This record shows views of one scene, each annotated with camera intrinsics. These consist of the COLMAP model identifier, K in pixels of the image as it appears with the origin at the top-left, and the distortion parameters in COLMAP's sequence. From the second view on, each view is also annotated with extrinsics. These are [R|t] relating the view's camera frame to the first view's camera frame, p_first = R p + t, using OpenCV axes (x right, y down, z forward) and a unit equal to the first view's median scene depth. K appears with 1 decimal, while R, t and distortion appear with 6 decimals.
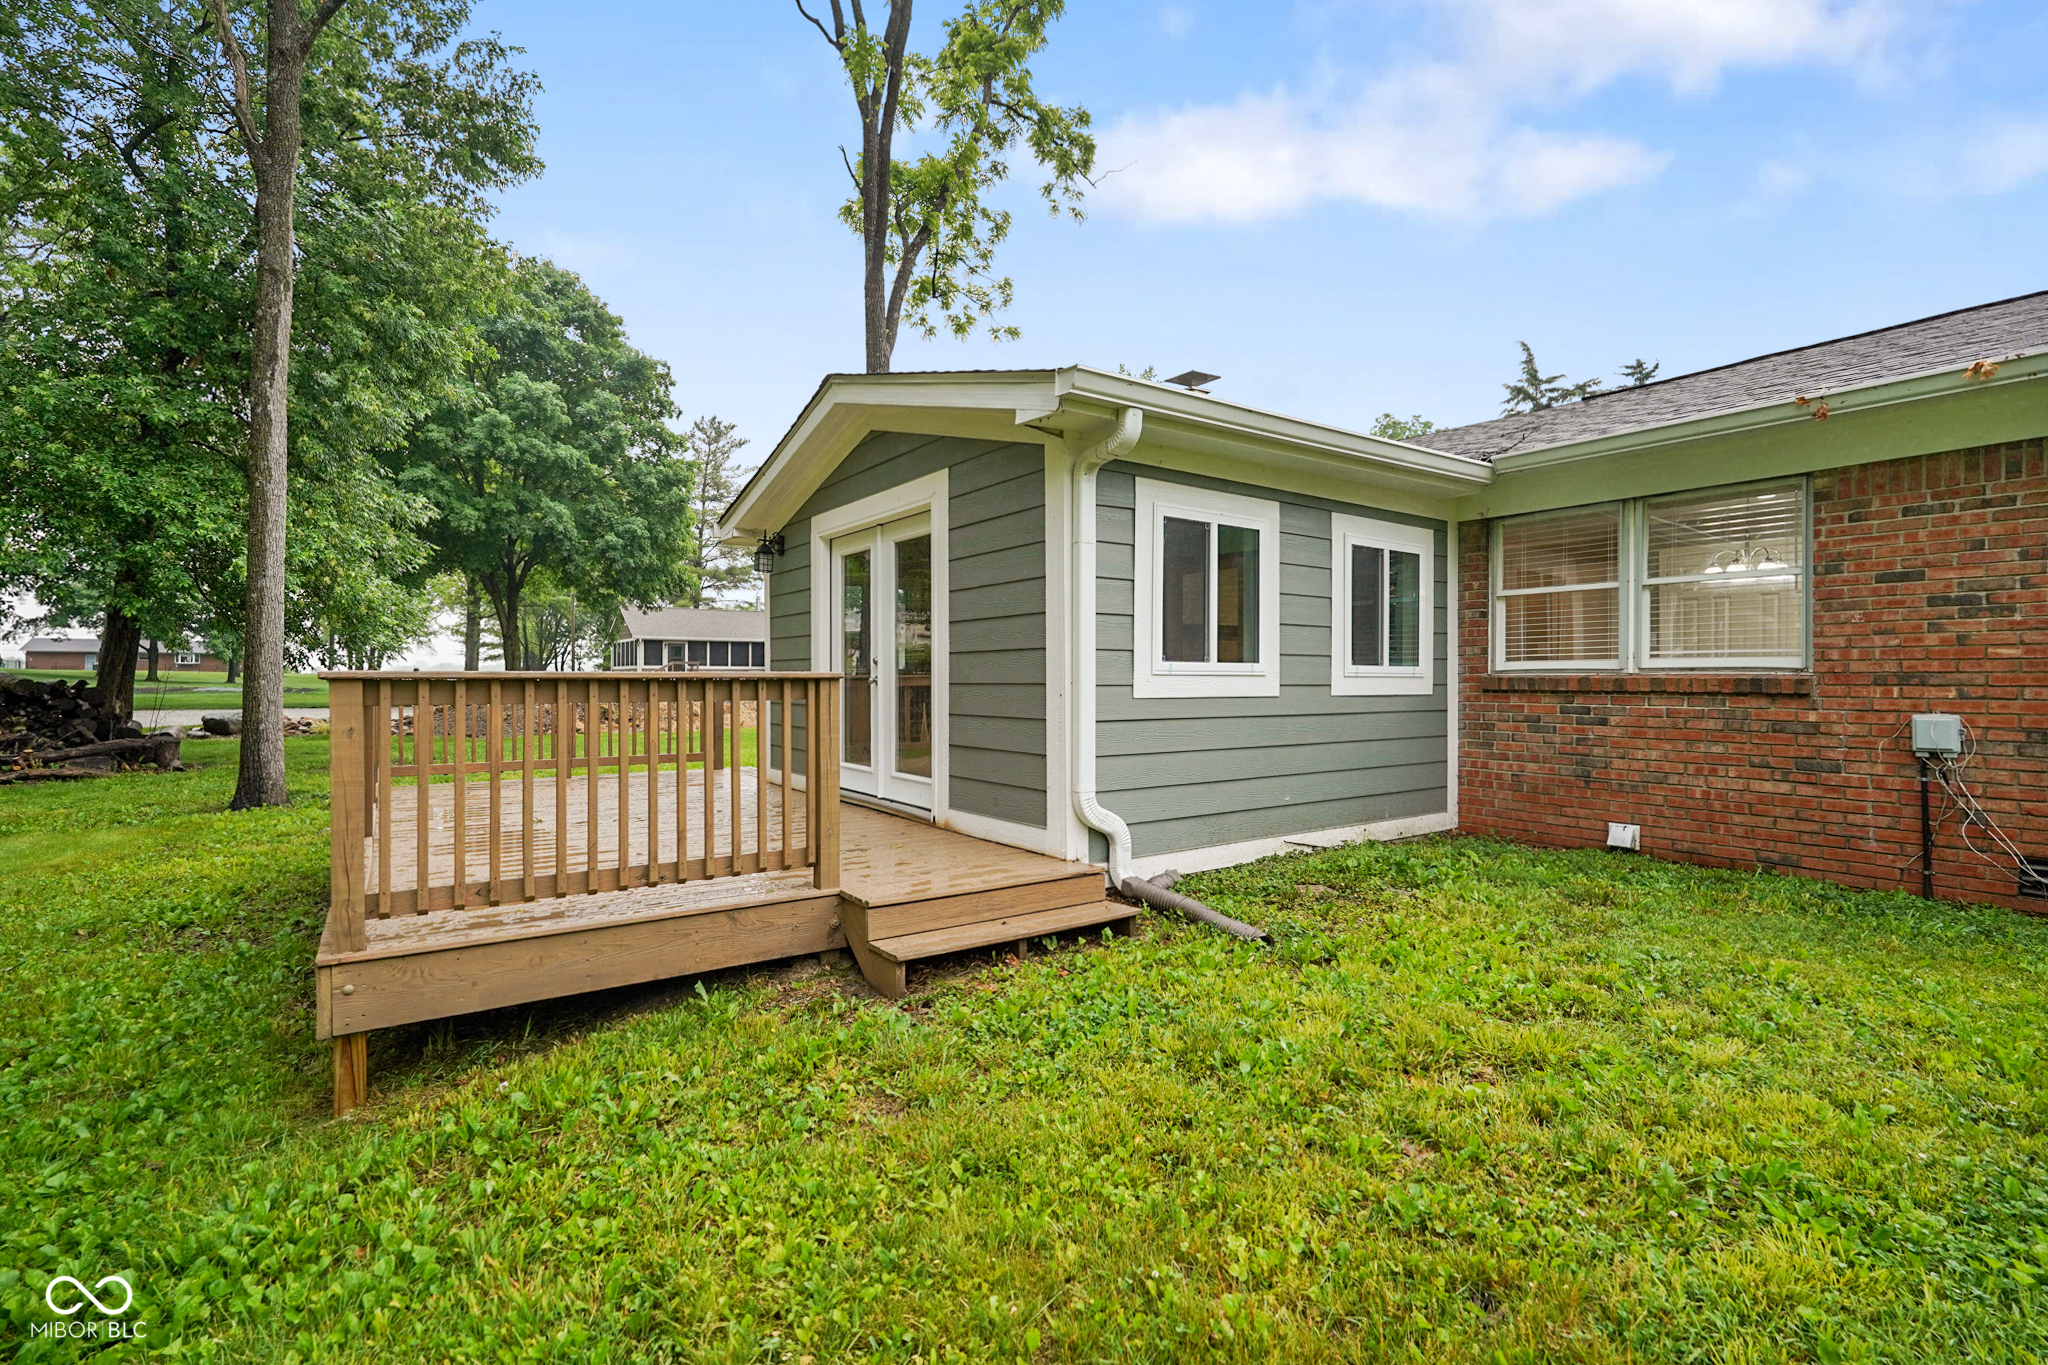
lens RADIAL K [[941.8, 0, 1022.7], [0, 941.8, 680.1], [0, 0, 1]] dist [-0.011867, 0.008927]
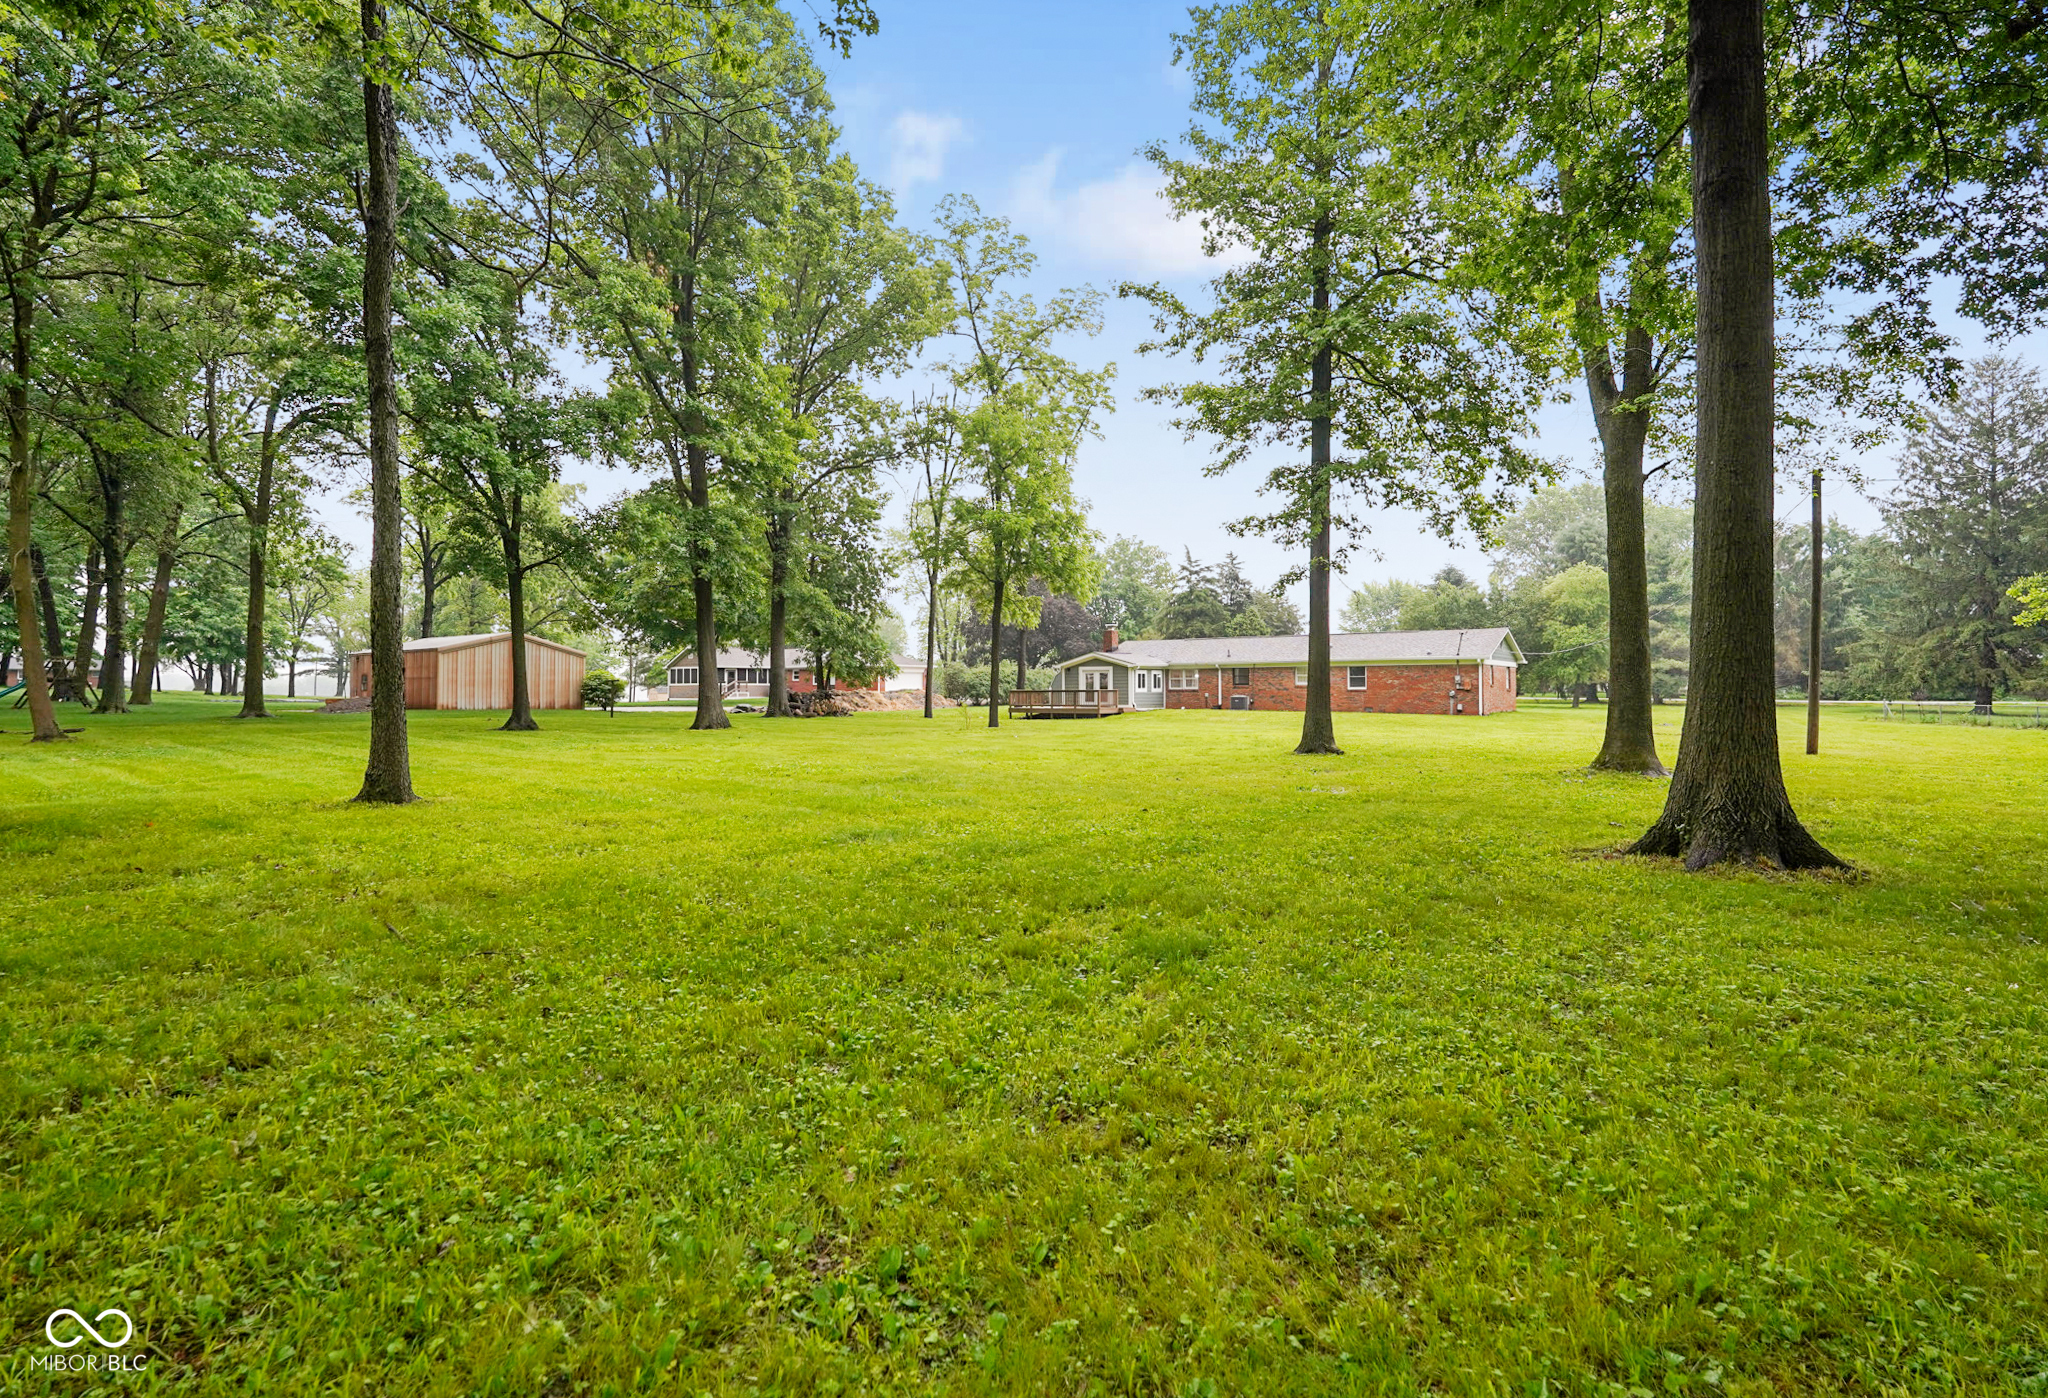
lens RADIAL K [[974.6, 0, 986.0], [0, 974.6, 694.0], [0, 0, 1]] dist [-0.001775, -0.000018]
pose [[0.964999, -0.004986, 0.262205, -2.173524], [0.003036, 0.999965, 0.007842, -0.024727], [-0.262235, -0.006771, 0.964980, -4.516285]]
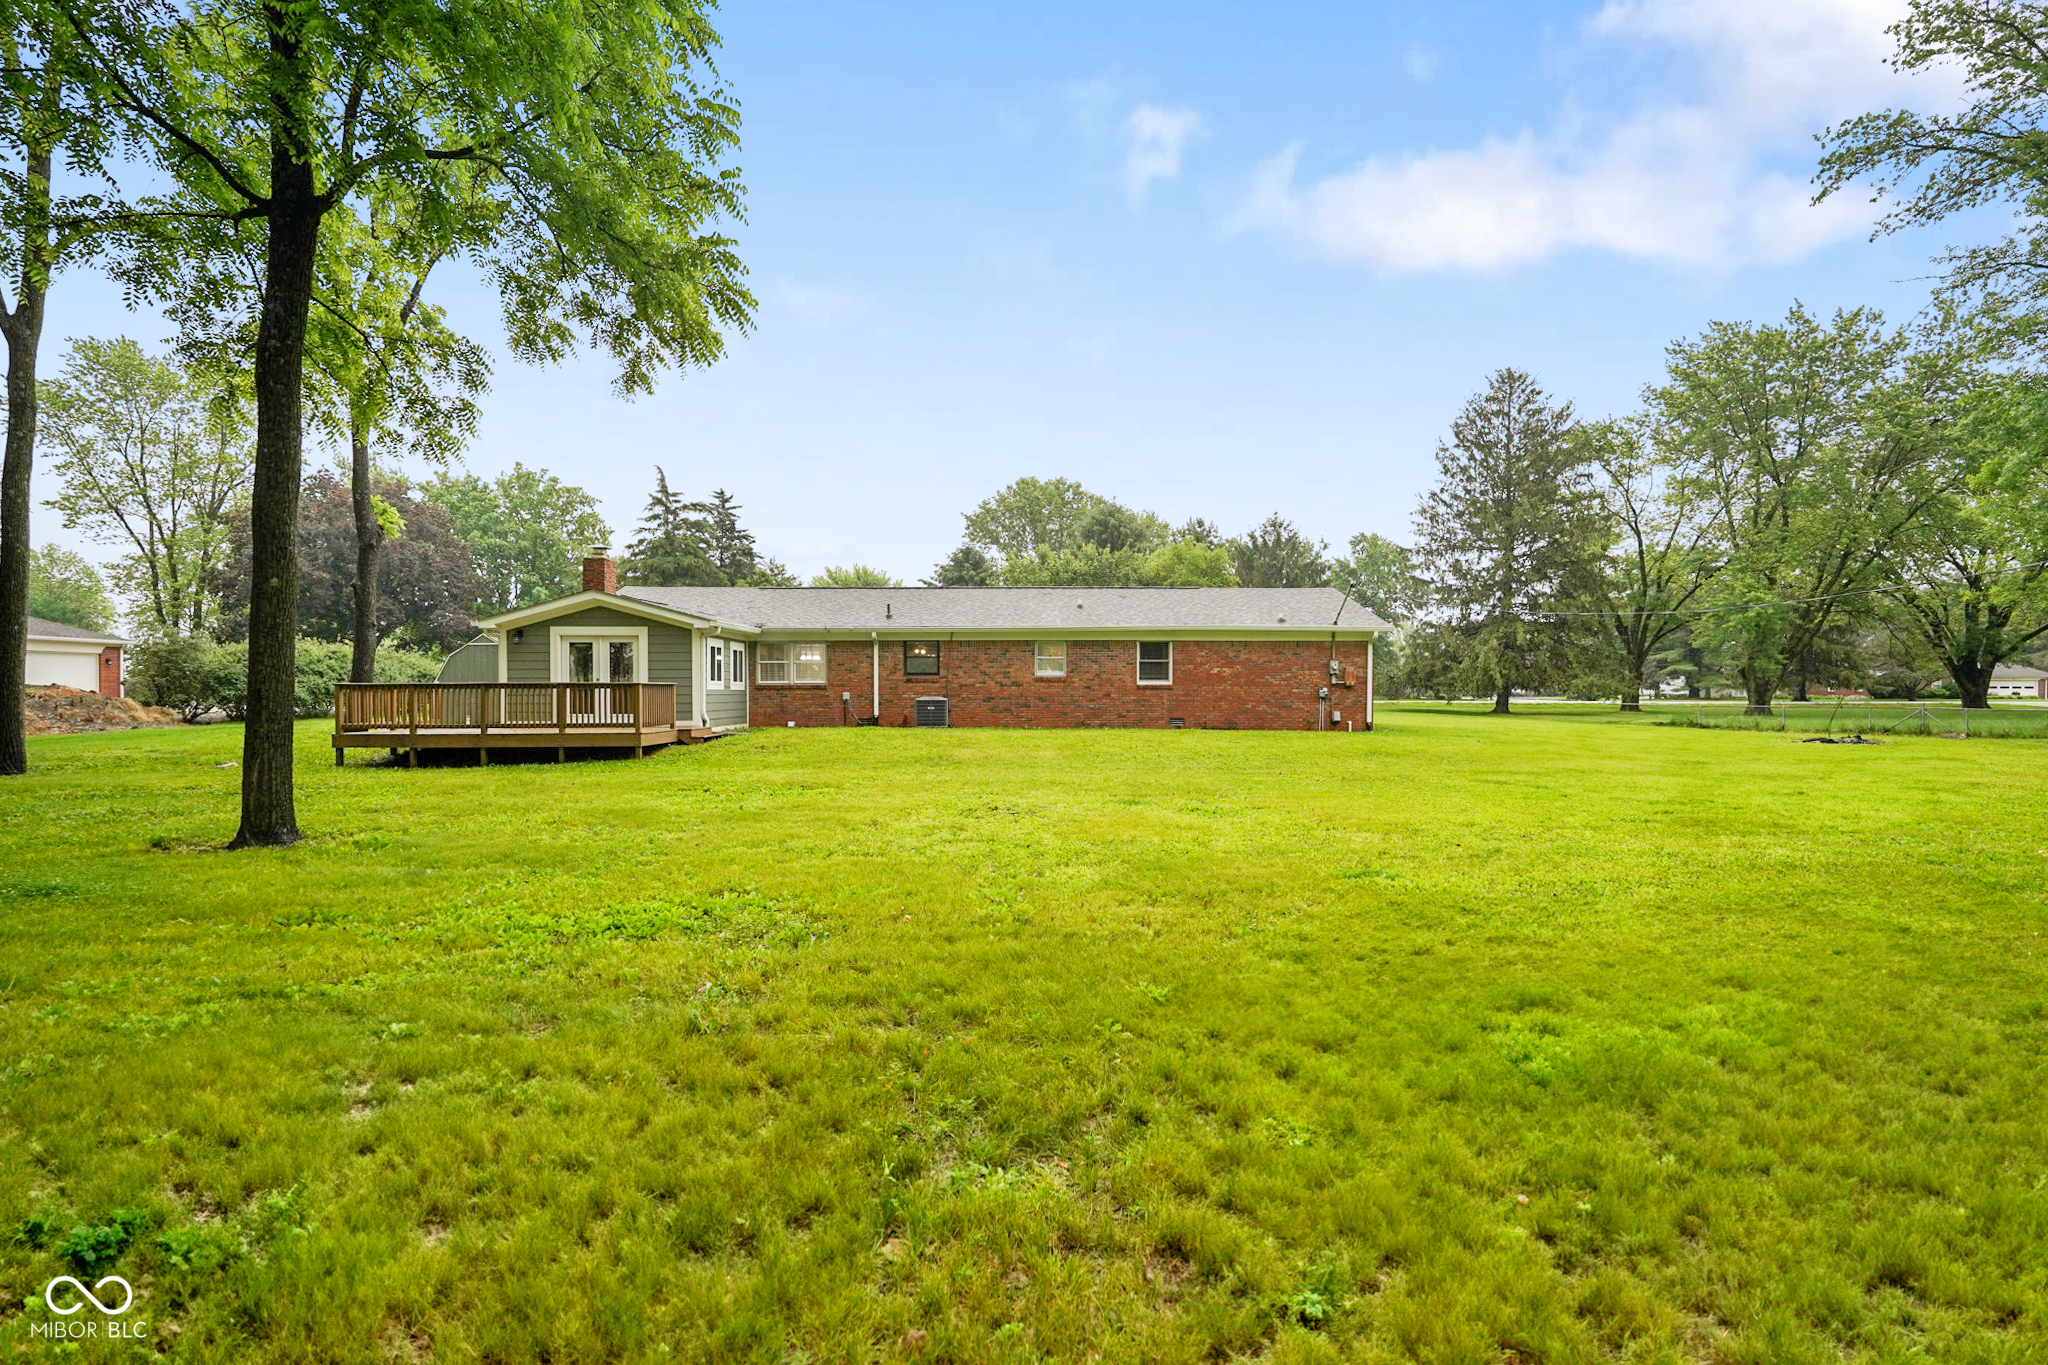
lens RADIAL K [[941.8, 0, 1013.6], [0, 941.8, 696.6], [0, 0, 1]] dist [-0.011867, 0.008927]
pose [[0.596938, -0.006005, 0.802265, -1.281513], [0.000330, 0.999974, 0.007239, 0.010575], [-0.802287, -0.004056, 0.596925, -1.377062]]
